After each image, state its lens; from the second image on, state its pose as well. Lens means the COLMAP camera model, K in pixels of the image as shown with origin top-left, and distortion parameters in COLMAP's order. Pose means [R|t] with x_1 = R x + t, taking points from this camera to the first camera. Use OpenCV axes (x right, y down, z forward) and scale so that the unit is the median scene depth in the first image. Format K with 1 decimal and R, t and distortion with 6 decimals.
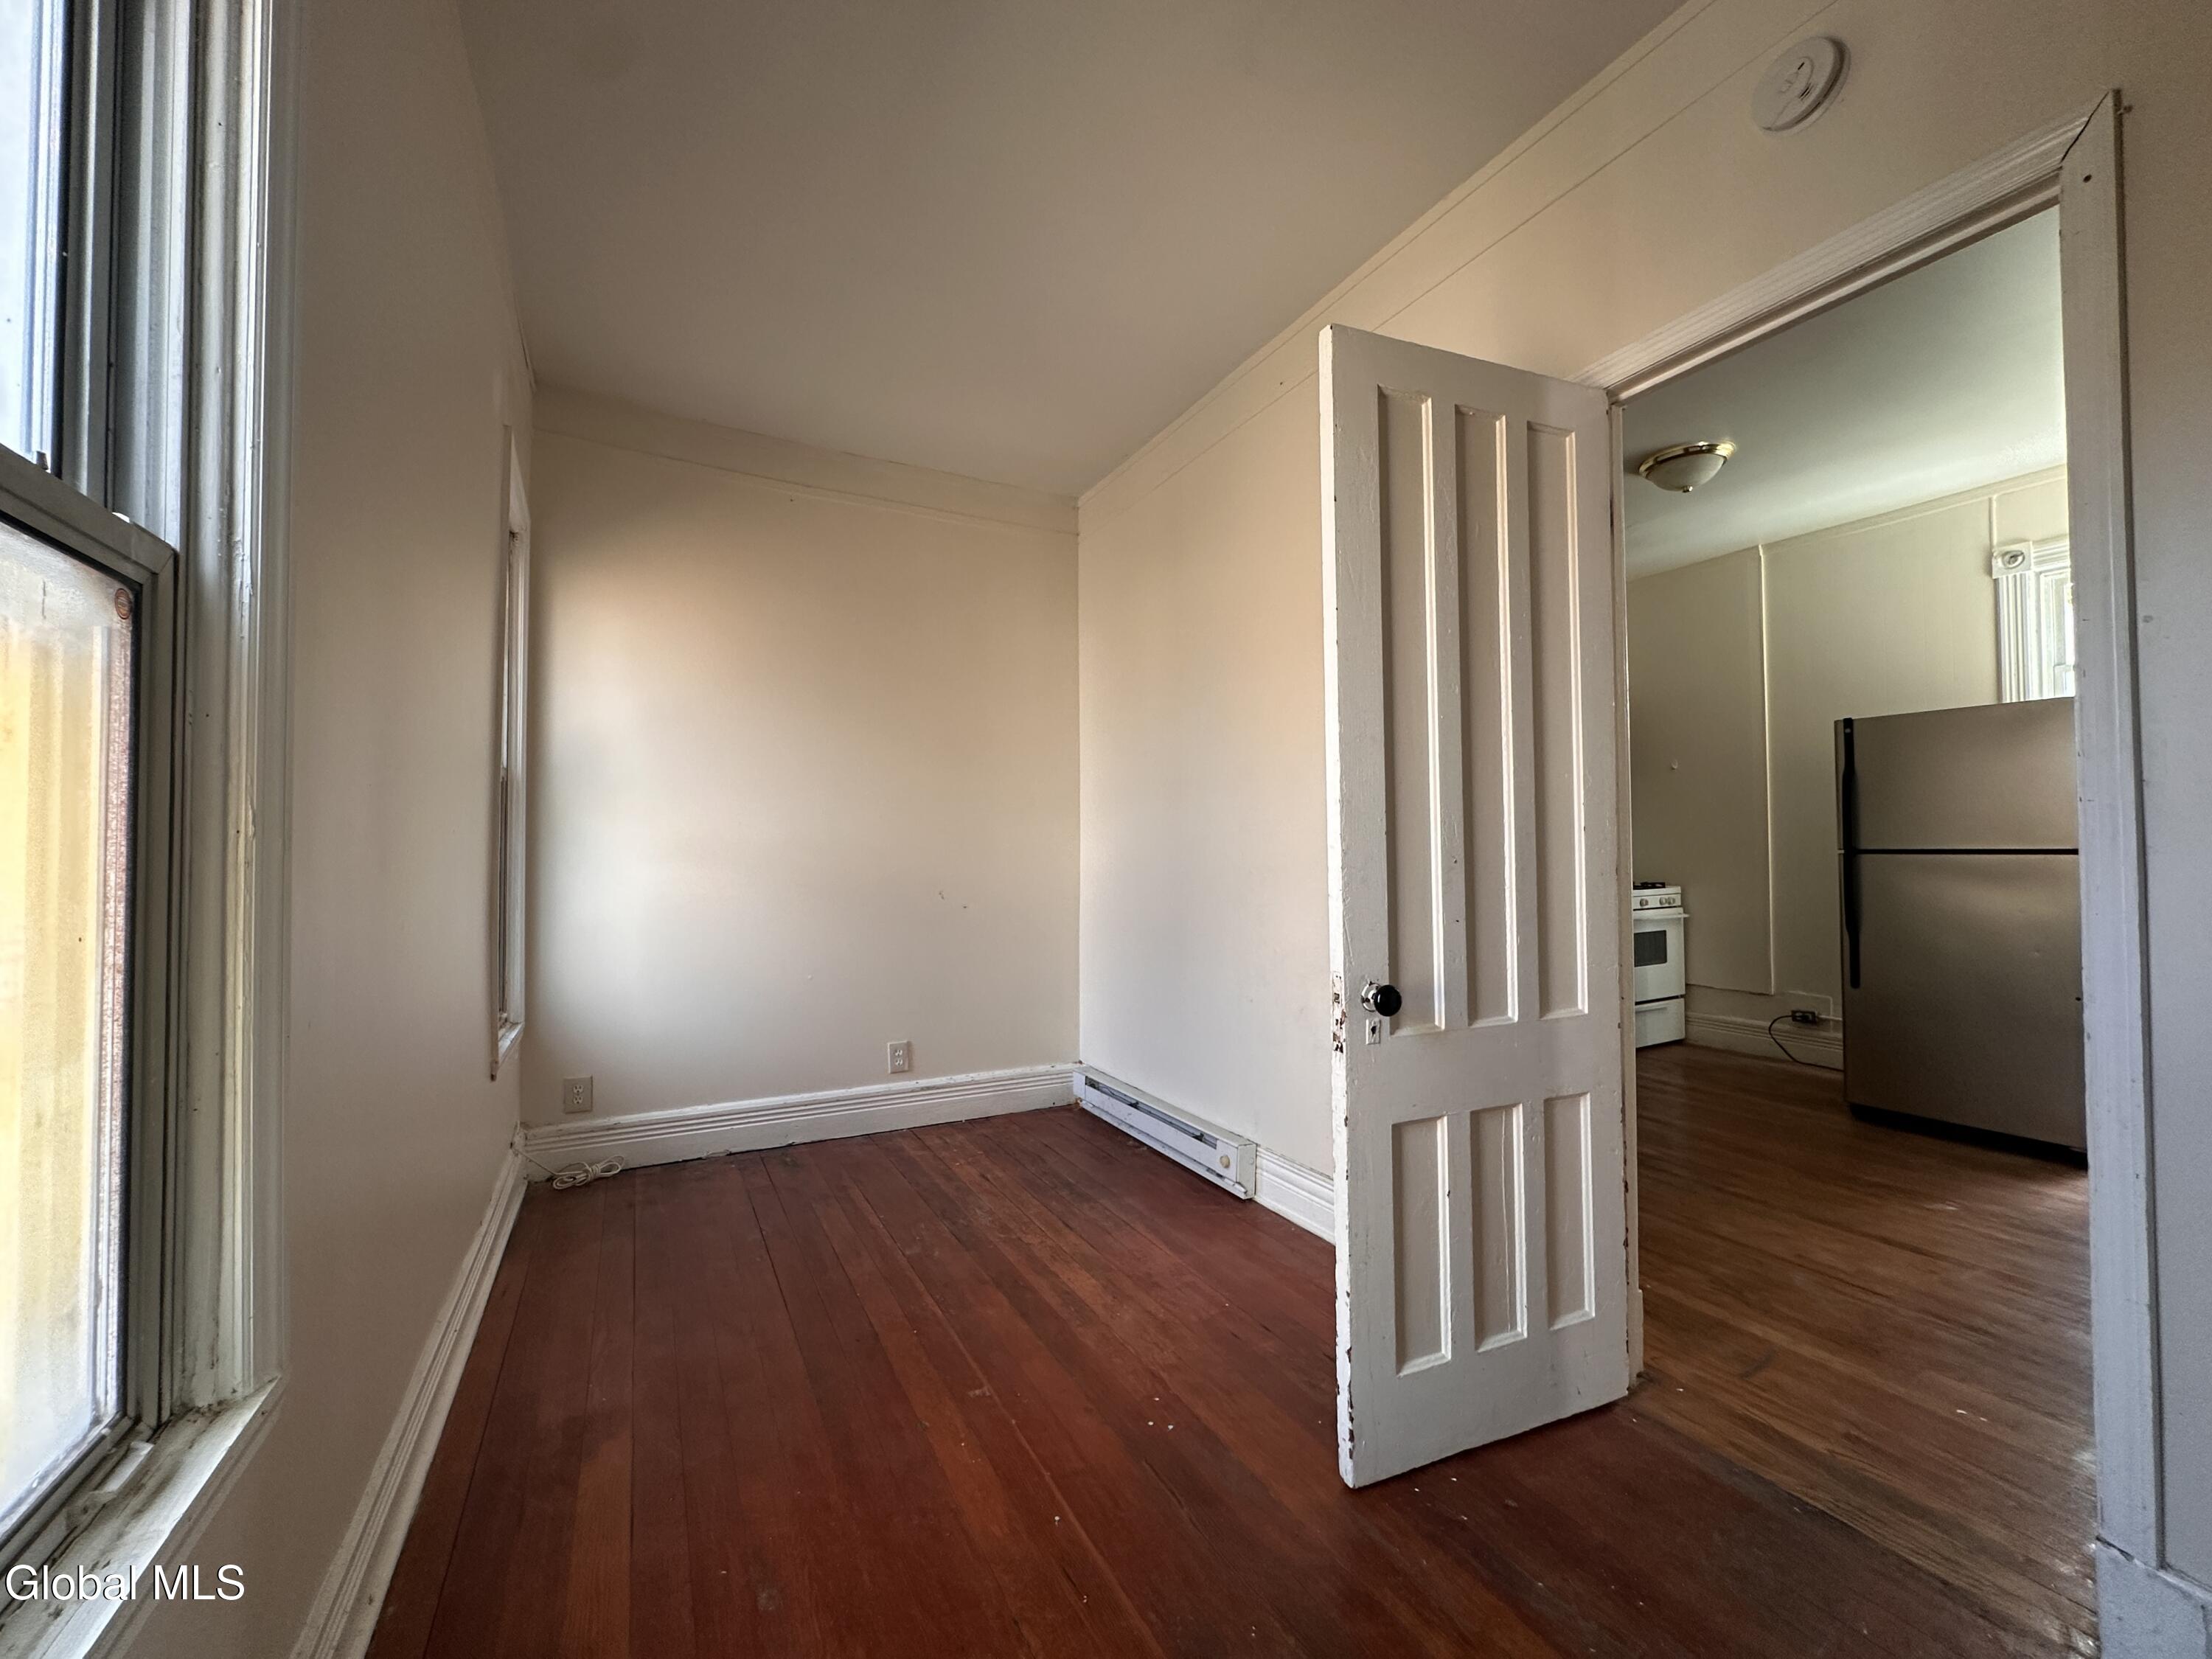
lens RADIAL K [[881.9, 0, 1107.5], [0, 881.9, 835.9], [0, 0, 1]] dist [-0.002539, 0.000592]
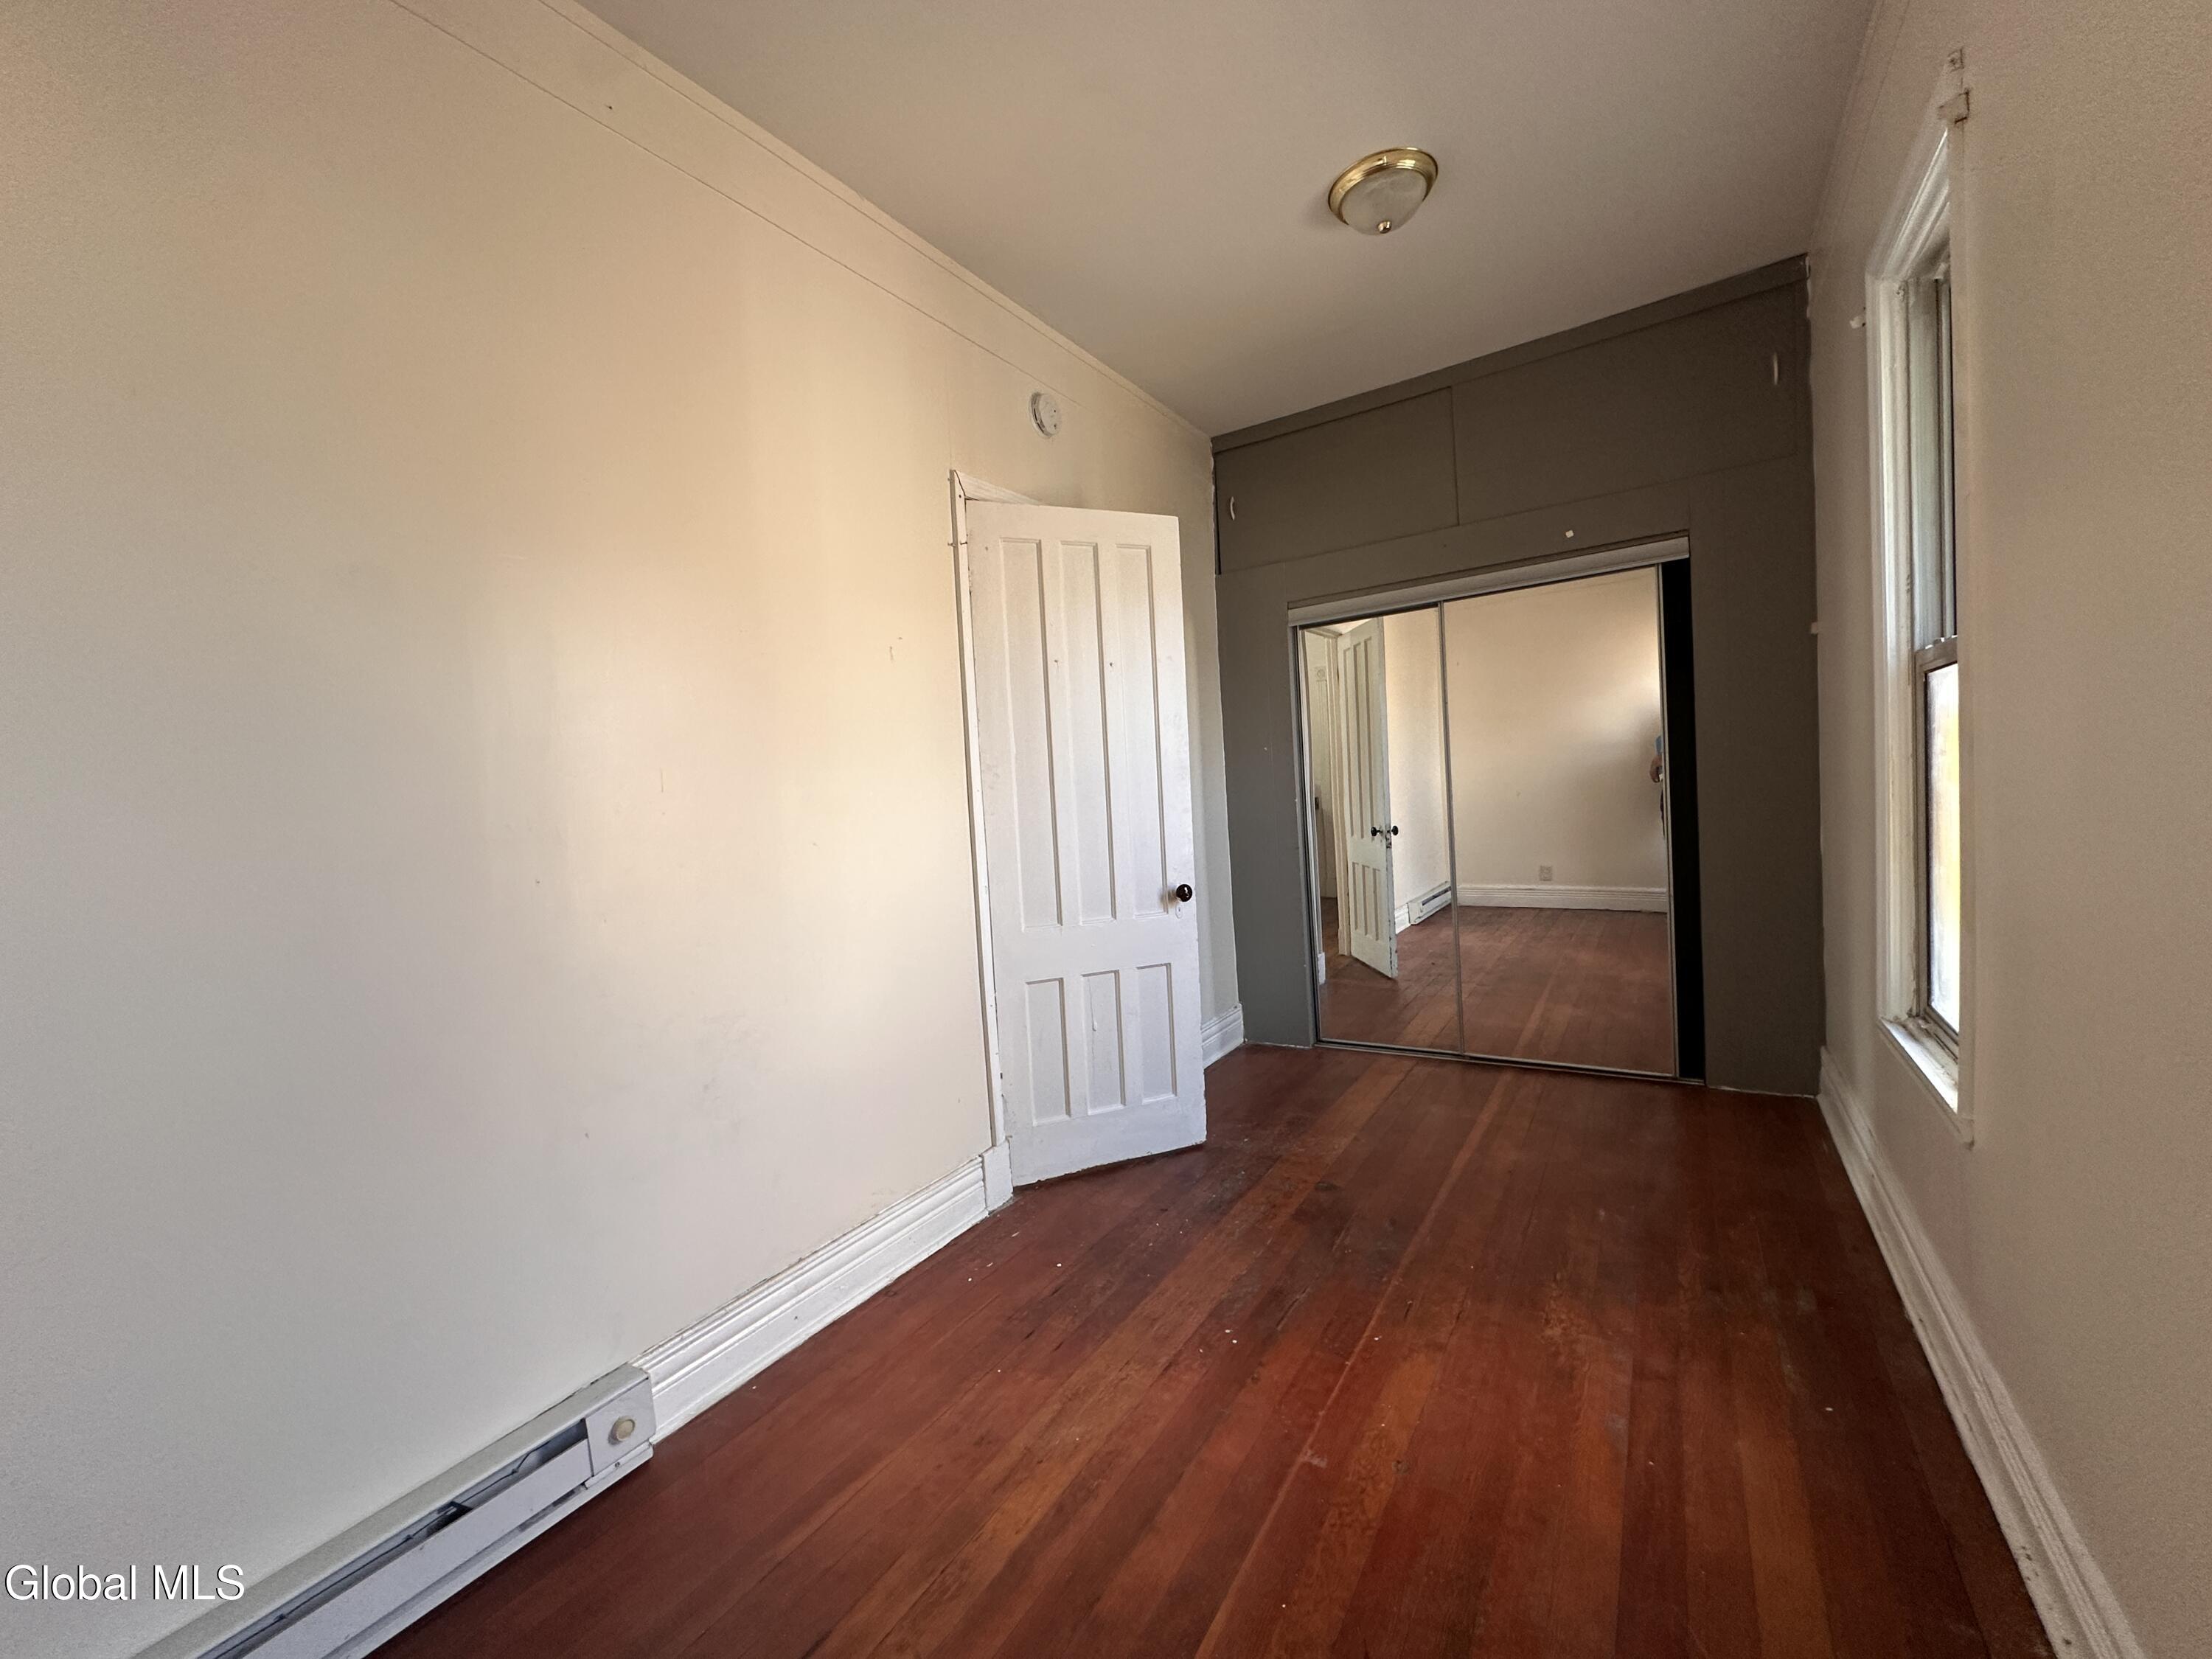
lens RADIAL K [[881.9, 0, 1107.5], [0, 881.9, 829.1], [0, 0, 1]] dist [-0.002539, 0.000592]
pose [[-0.494035, -0.008300, 0.869403, -0.622477], [0.047317, 0.998216, 0.036418, -0.017183], [-0.868154, 0.059130, -0.492761, 1.237280]]
